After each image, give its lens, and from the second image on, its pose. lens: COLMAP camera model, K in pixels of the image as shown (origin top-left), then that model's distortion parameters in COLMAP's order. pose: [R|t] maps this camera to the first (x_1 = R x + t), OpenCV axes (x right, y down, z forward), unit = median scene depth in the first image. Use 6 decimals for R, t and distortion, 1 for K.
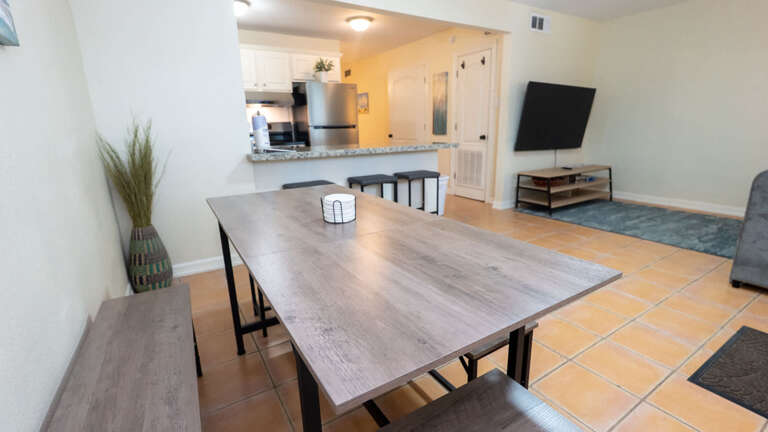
lens RADIAL K [[360.0, 0, 386.9], [0, 360.0, 216.6], [0, 0, 1]] dist [-0.001922, -0.000899]
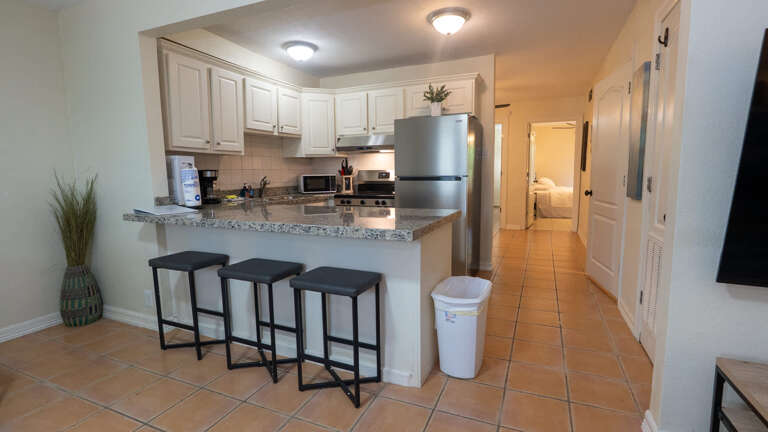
lens RADIAL K [[360.0, 0, 379.6], [0, 360.0, 210.5], [0, 0, 1]] dist [-0.001922, -0.000899]
pose [[0.555964, 0.103749, -0.824706, 0.440381], [-0.201602, 0.979385, -0.012699, -0.181696], [0.806387, 0.173323, 0.565419, 0.620971]]
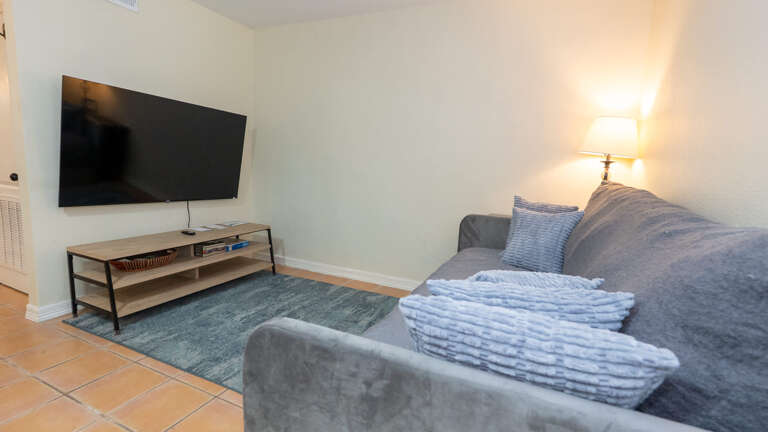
lens RADIAL K [[360.0, 0, 391.0], [0, 360.0, 215.2], [0, 0, 1]] dist [-0.001922, -0.000899]
pose [[0.822859, -0.012057, 0.568118, 0.458398], [0.072223, 0.993886, -0.083514, -0.092941], [-0.563637, 0.109751, 0.818699, 0.312292]]
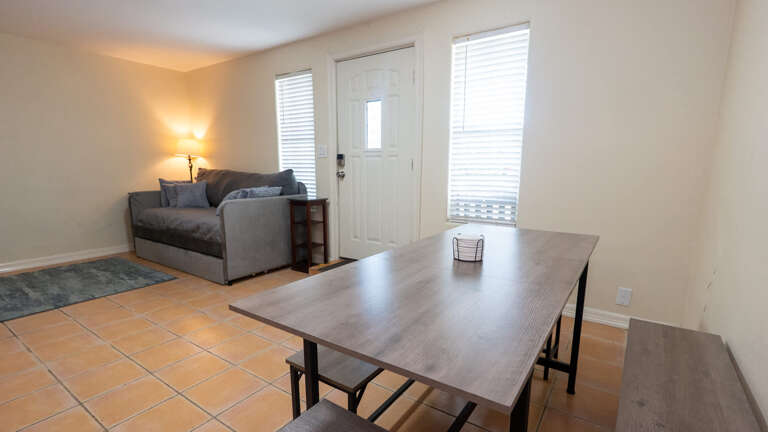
lens RADIAL K [[360.0, 0, 380.5], [0, 360.0, 234.6], [0, 0, 1]] dist [-0.001922, -0.000899]
pose [[-0.402485, -0.153441, 0.902475, -0.293163], [0.231315, 0.936813, 0.262441, -0.125677], [-0.885720, 0.314385, -0.341560, 0.479104]]
